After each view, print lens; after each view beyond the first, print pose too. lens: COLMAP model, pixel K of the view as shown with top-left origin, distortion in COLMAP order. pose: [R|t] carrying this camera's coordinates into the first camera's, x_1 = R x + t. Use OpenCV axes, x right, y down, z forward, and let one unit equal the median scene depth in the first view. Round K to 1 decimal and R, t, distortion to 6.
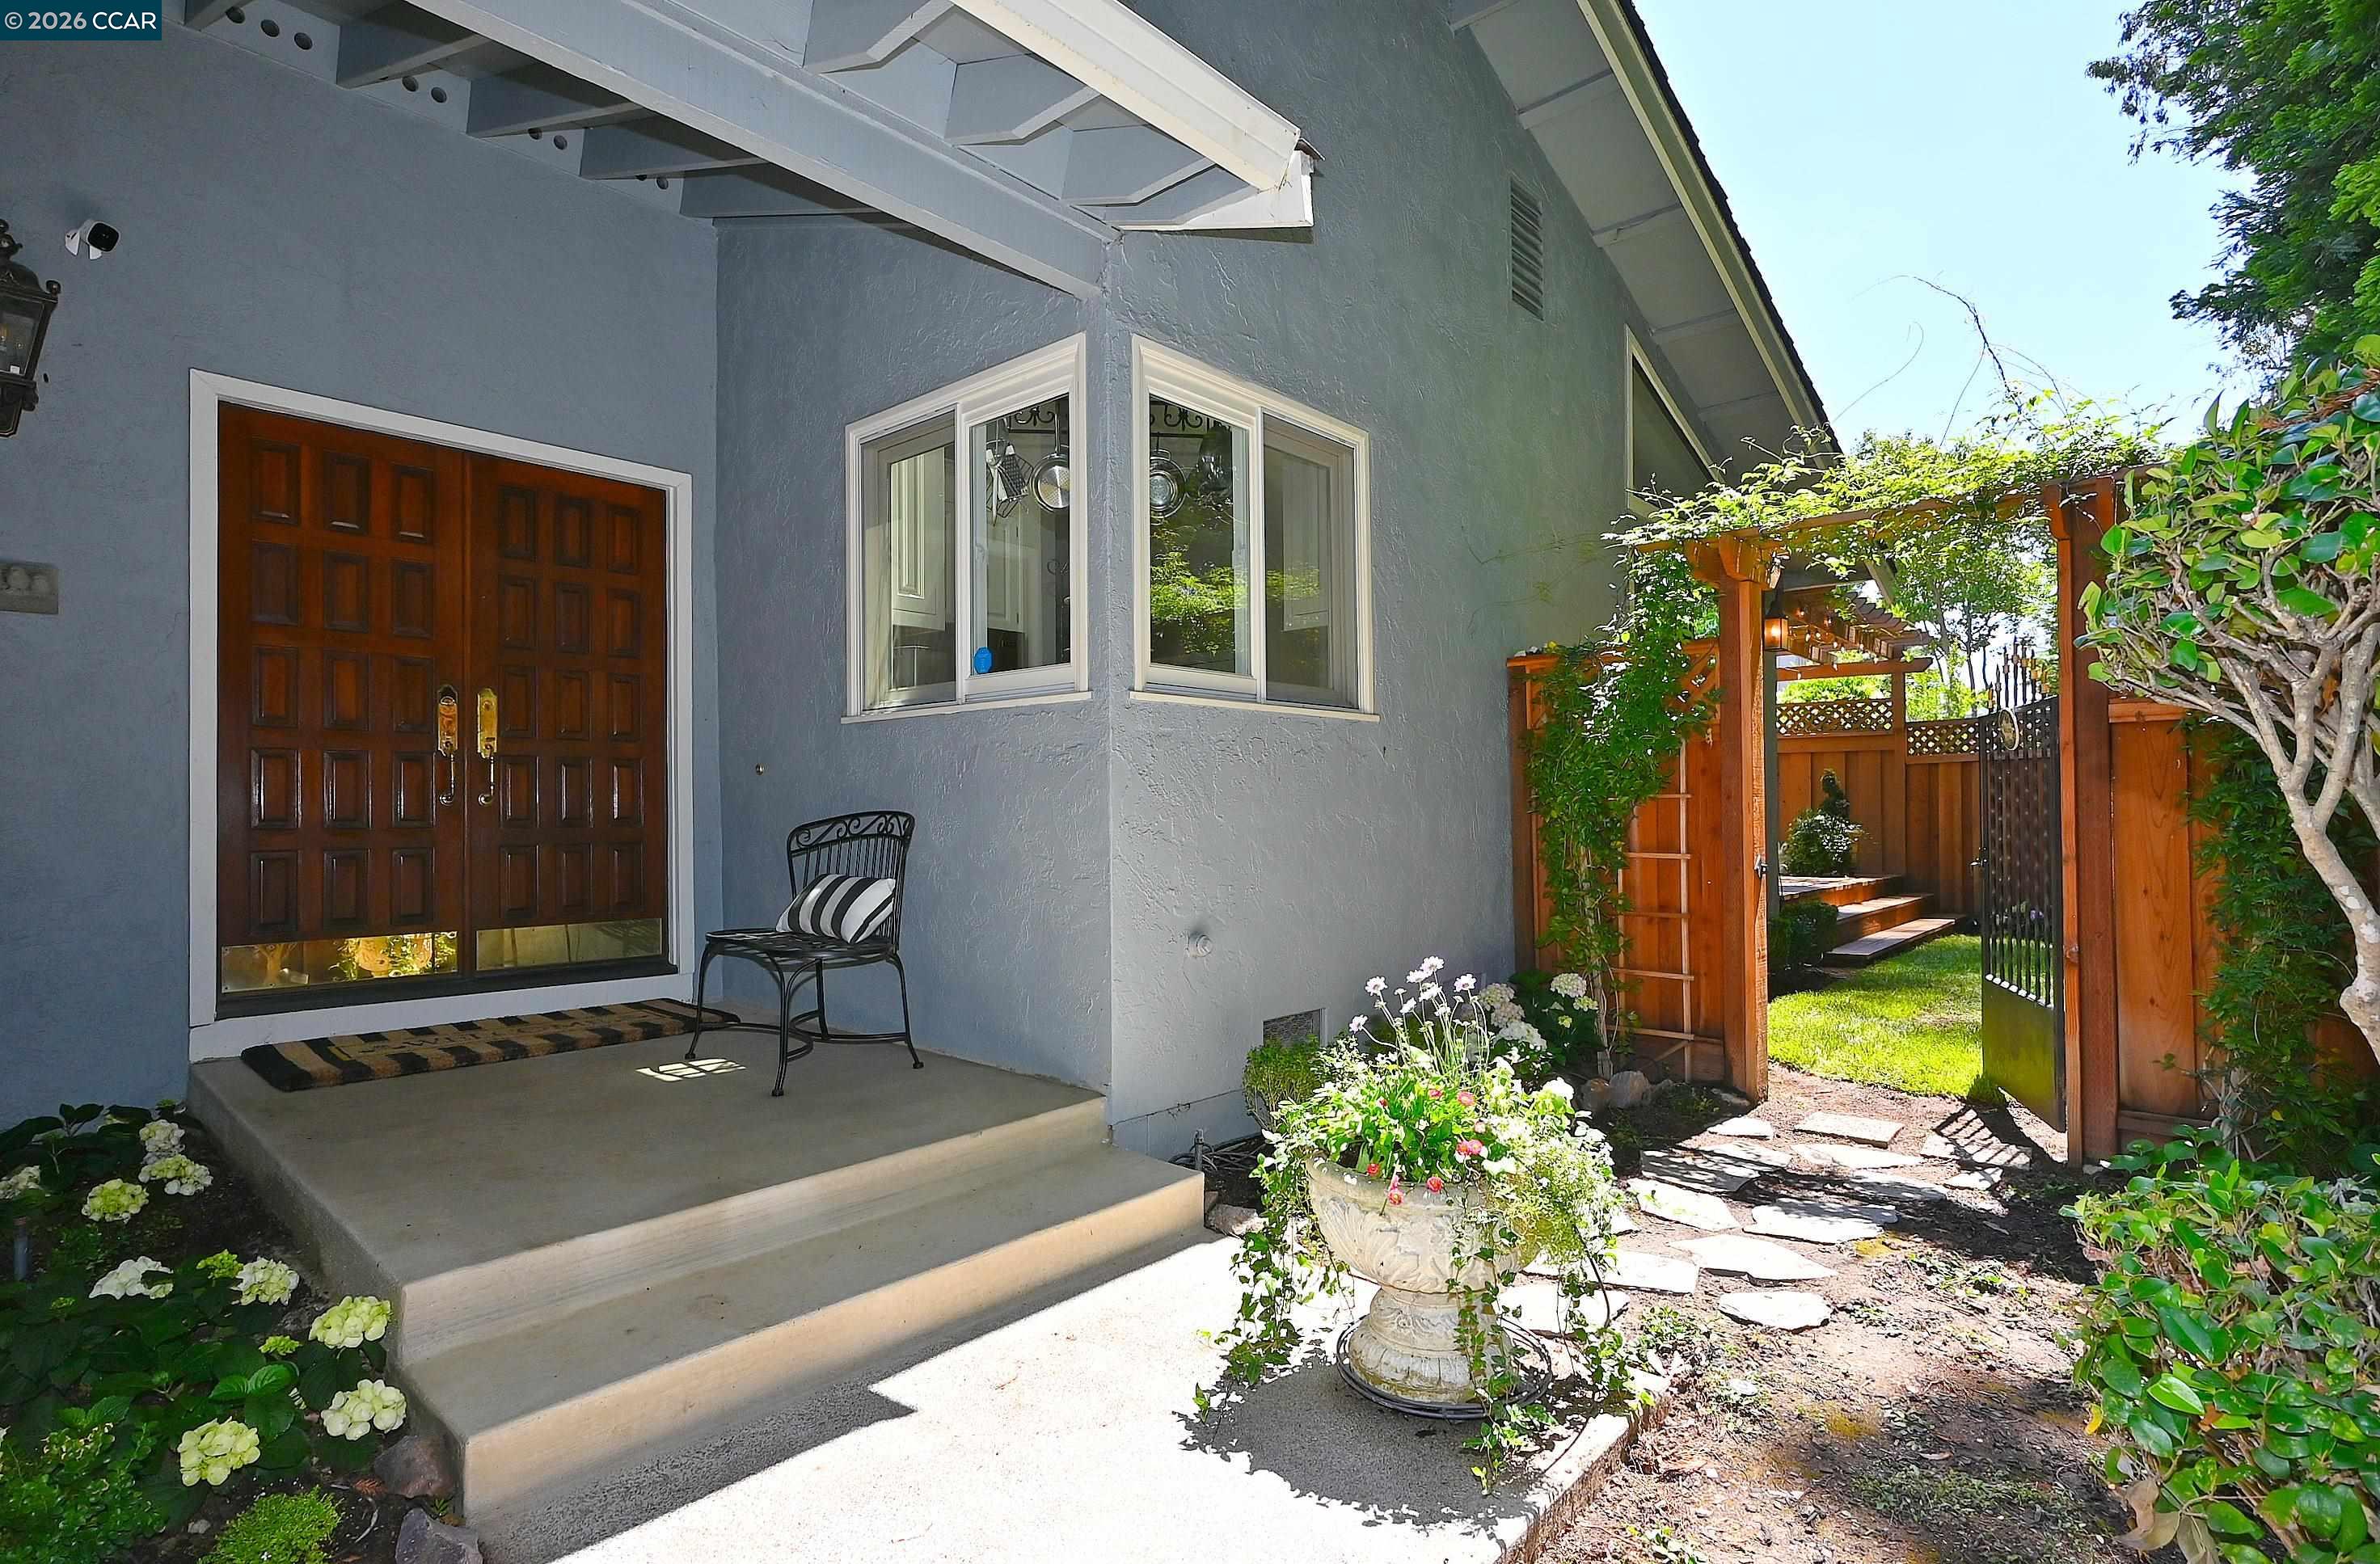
lens RADIAL K [[1185.7, 0, 1194.6], [0, 1185.7, 794.5], [0, 0, 1]] dist [0.001267, 0.001574]
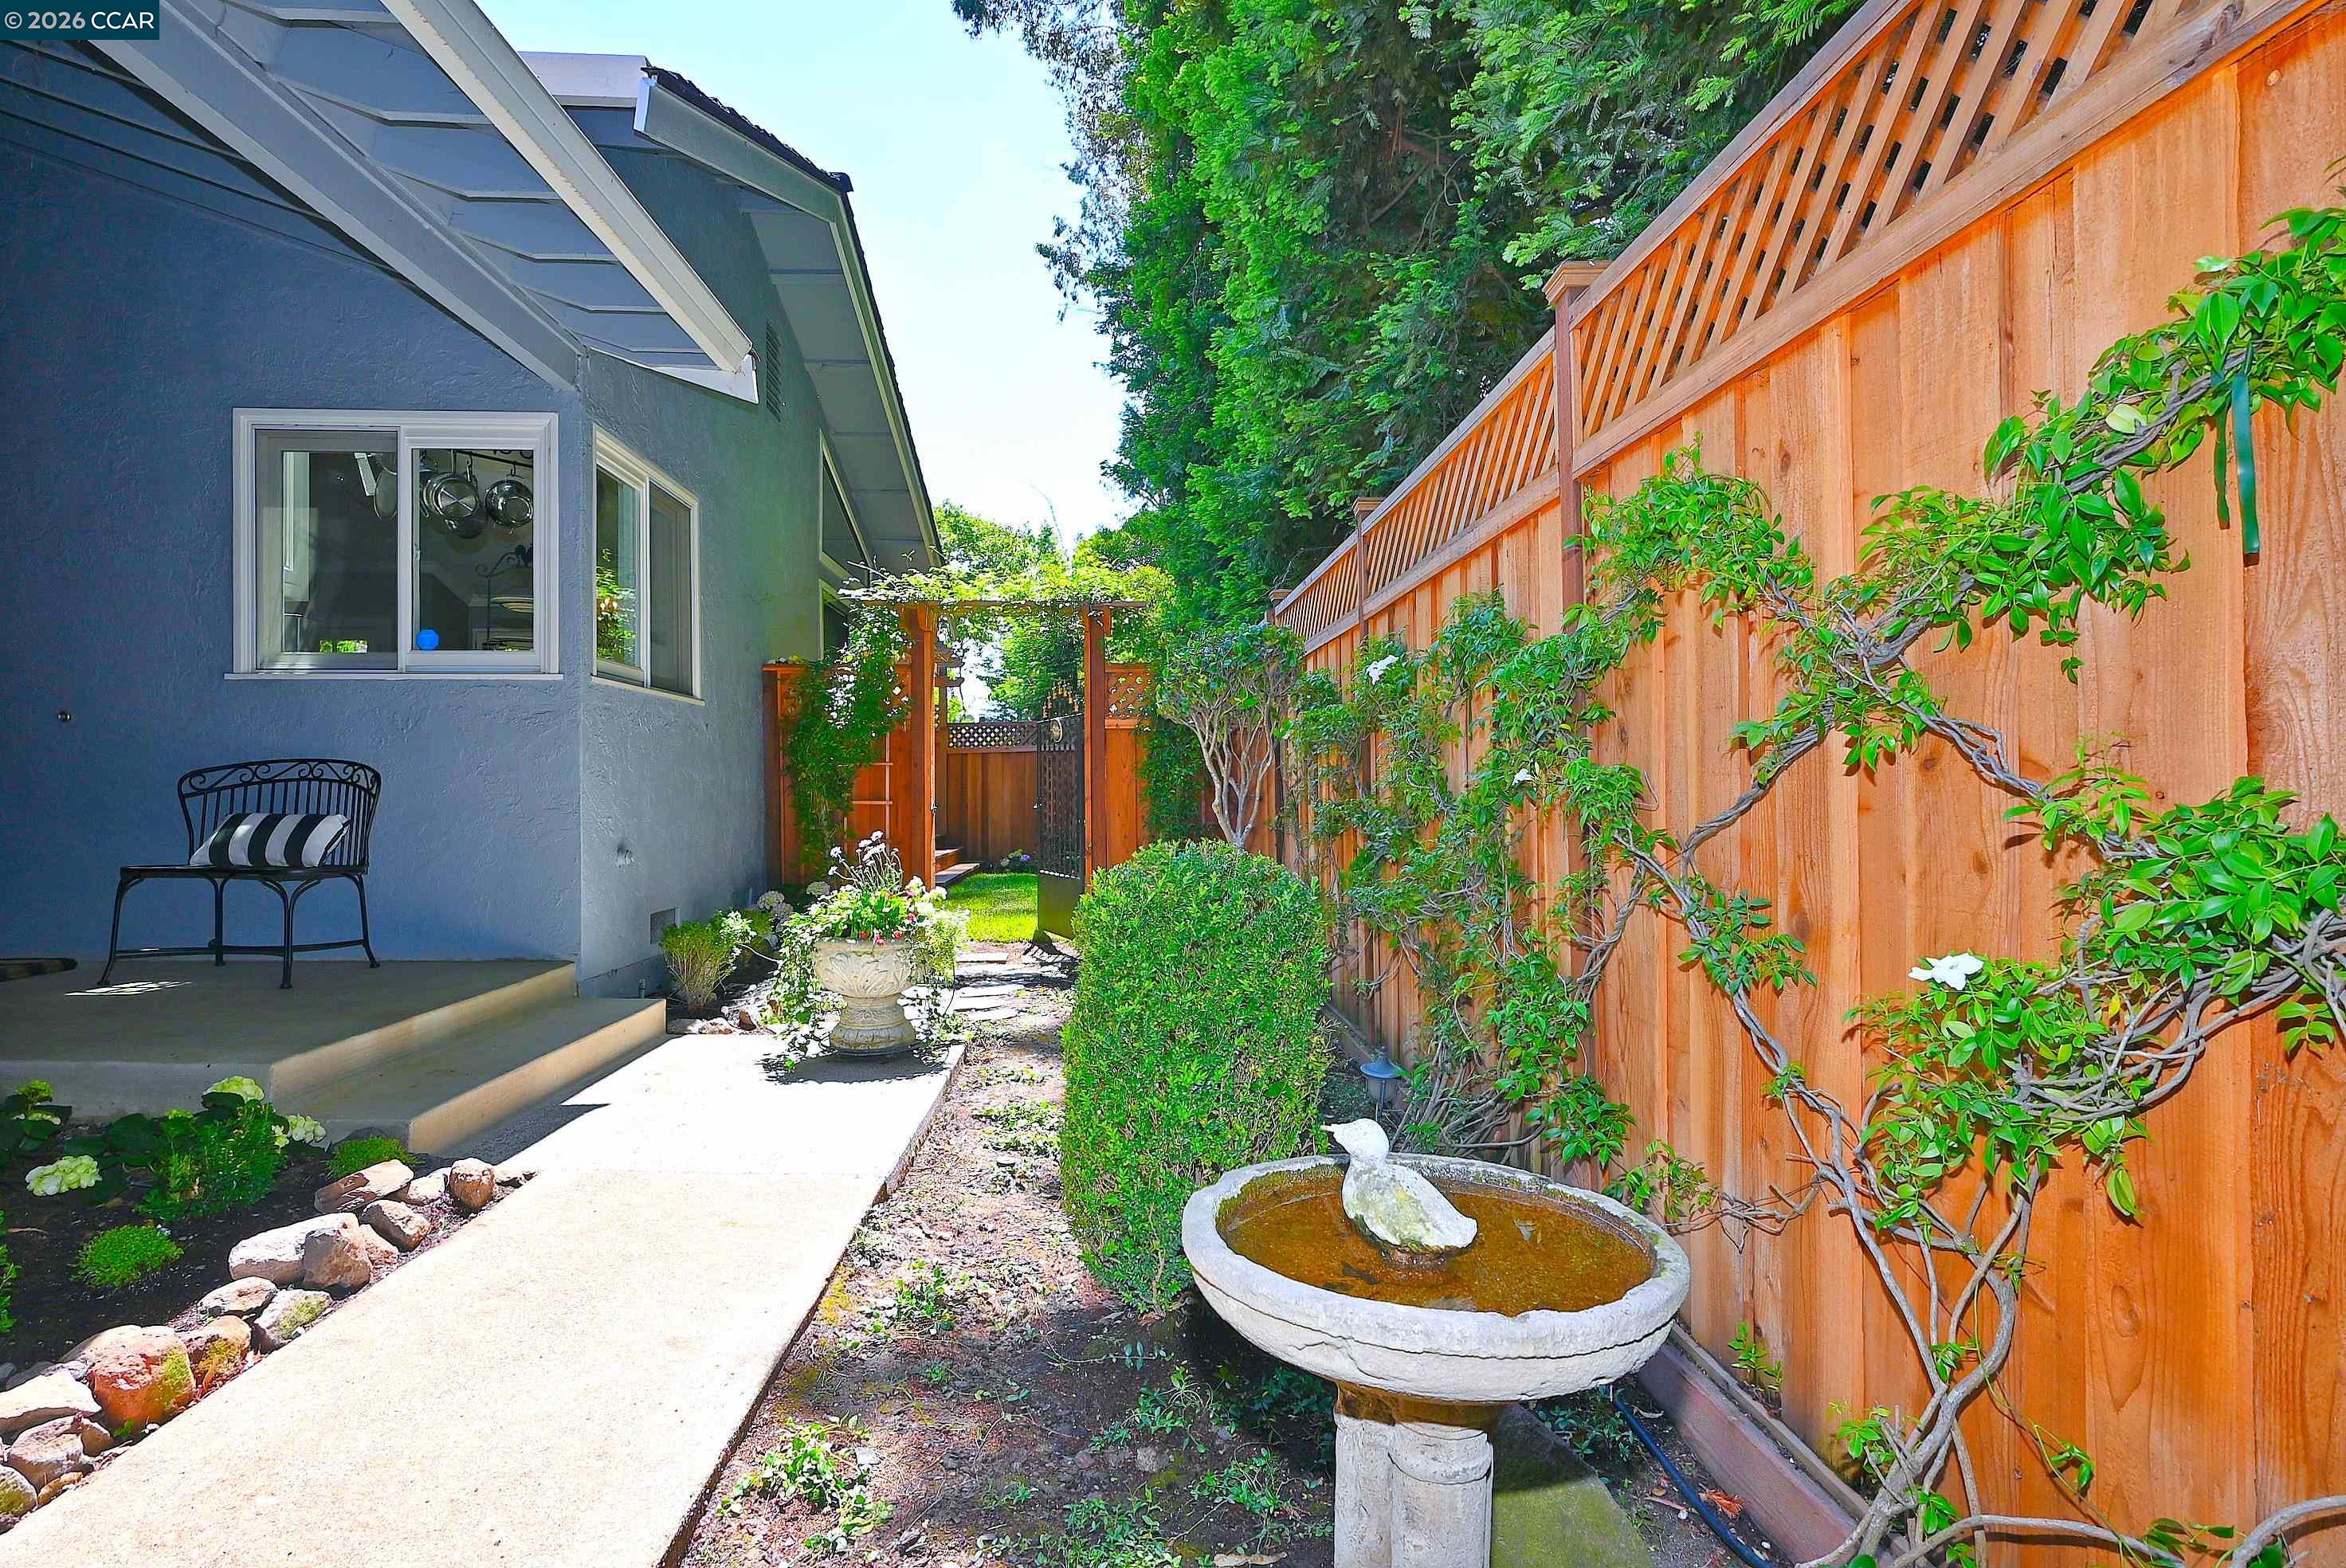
lens RADIAL K [[1153.6, 0, 1170.6], [0, 1153.6, 790.3], [0, 0, 1]] dist [0.004640, 0.000606]
pose [[0.713061, 0.006541, 0.701071, -0.440221], [-0.010420, 0.999945, 0.001269, 0.033813], [-0.701024, -0.008210, 0.713090, -0.390525]]
